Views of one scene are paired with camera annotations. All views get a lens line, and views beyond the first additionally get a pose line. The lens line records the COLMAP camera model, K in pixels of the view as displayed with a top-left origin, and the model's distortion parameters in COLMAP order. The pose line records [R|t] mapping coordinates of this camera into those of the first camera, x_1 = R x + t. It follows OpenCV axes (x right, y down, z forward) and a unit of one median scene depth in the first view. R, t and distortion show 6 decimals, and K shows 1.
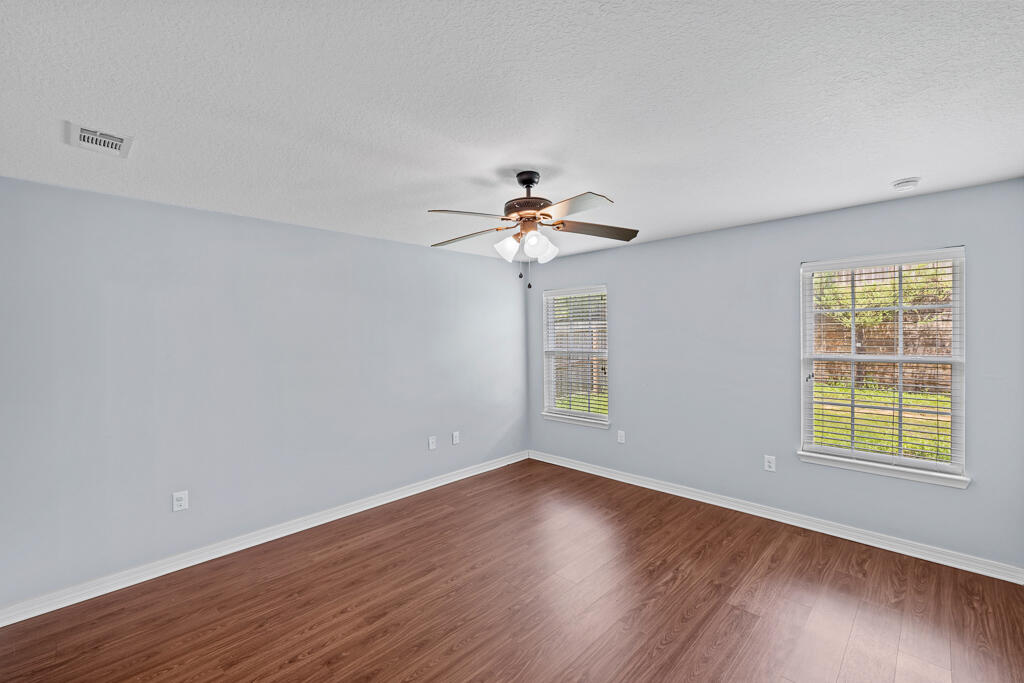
lens RADIAL K [[426.7, 0, 512.5], [0, 426.7, 339.6], [0, 0, 1]] dist [0.002483, 0.000159]
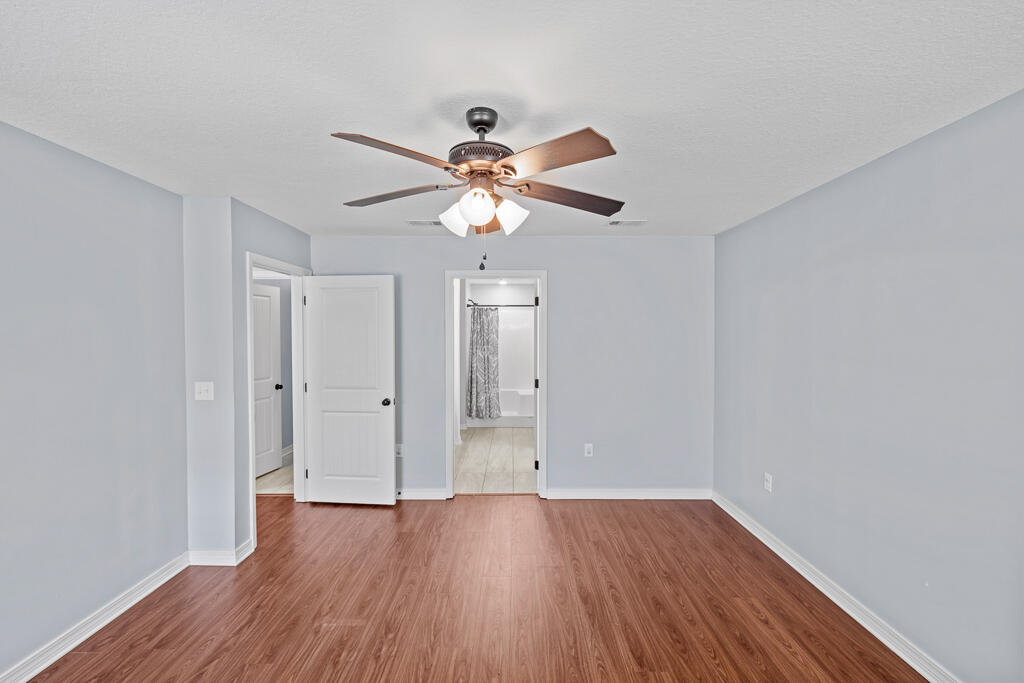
lens RADIAL K [[426.7, 0, 512.5], [0, 426.7, 339.6], [0, 0, 1]] dist [0.002483, 0.000159]
pose [[-0.718772, 0.018464, -0.695000, 0.461059], [0.000818, 0.999669, 0.025713, -0.013360], [0.695245, 0.017913, -0.718549, 1.403330]]
